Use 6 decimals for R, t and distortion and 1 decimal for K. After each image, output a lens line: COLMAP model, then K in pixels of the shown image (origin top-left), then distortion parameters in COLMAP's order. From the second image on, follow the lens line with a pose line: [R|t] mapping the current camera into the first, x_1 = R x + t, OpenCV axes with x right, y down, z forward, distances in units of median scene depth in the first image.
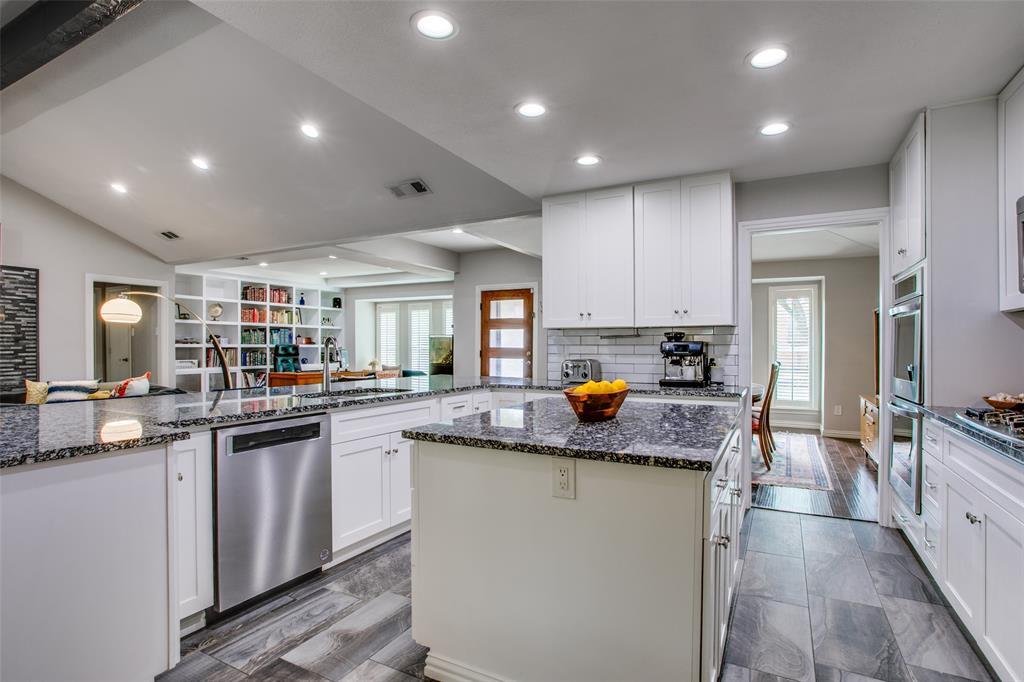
lens RADIAL K [[513.1, 0, 507.2], [0, 513.1, 329.5], [0, 0, 1]] dist [-0.077833, -0.000147]
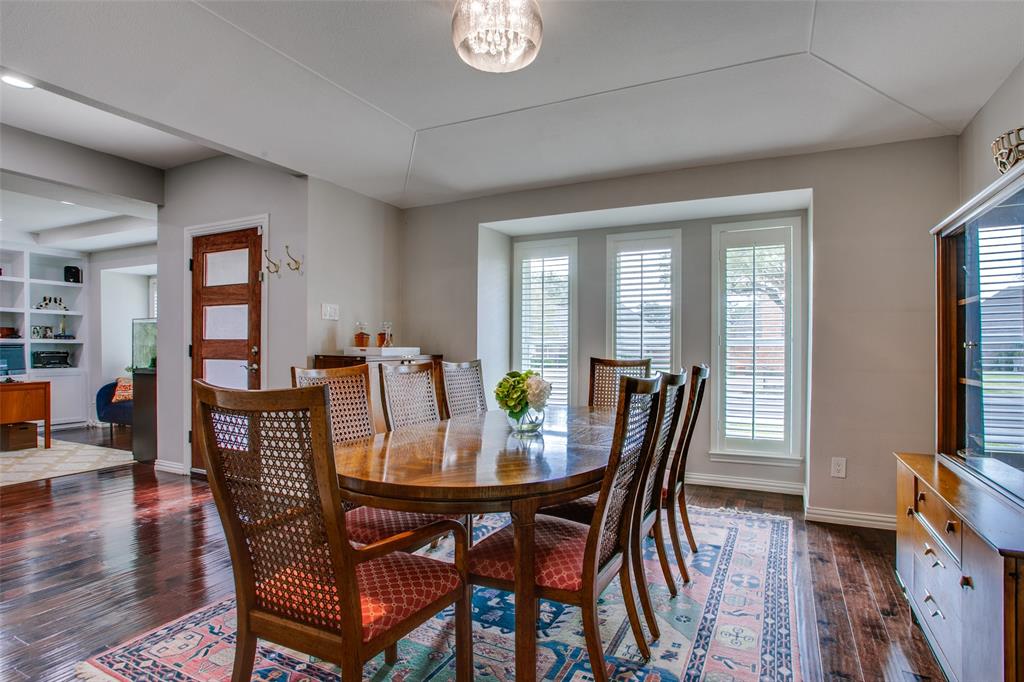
lens RADIAL K [[555.6, 0, 512.0], [0, 555.6, 341.0], [0, 0, 1]] dist [0.001465, 0.000290]
pose [[0.998556, 0.001604, 0.053705, 0.221076], [-0.002556, 0.999841, 0.017663, 0.021673], [-0.053668, -0.017775, 0.998401, 0.328769]]
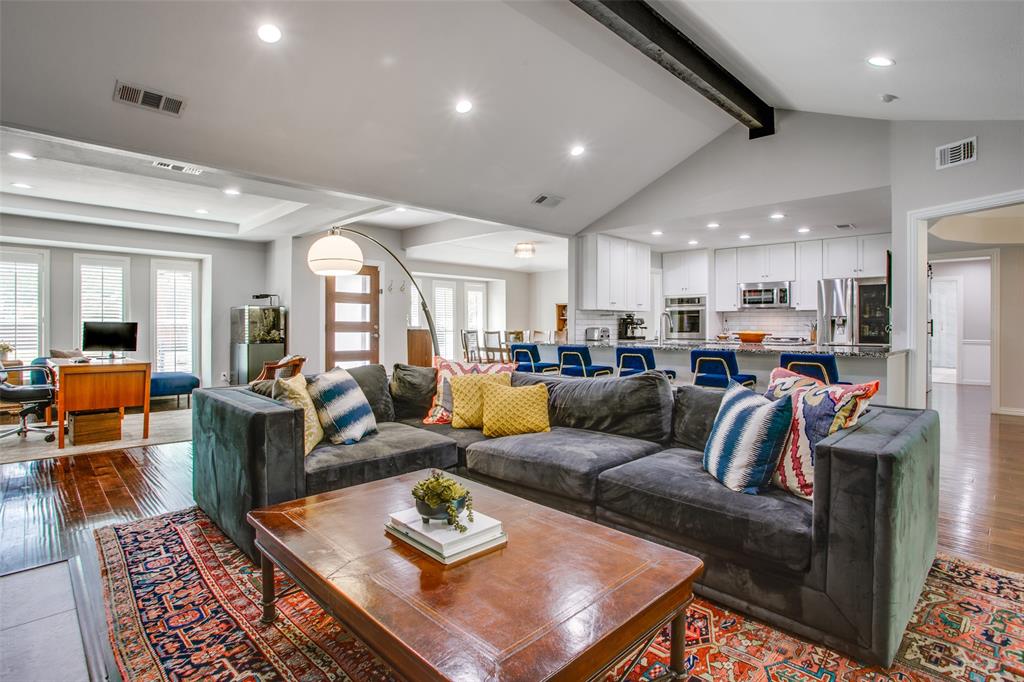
lens RADIAL K [[513.1, 0, 507.2], [0, 513.1, 329.5], [0, 0, 1]] dist [-0.077833, -0.000147]
pose [[0.305356, -0.006145, 0.952218, -0.705051], [-0.029261, 0.999446, 0.015833, 0.021539], [-0.951788, -0.032697, 0.305008, 0.330025]]
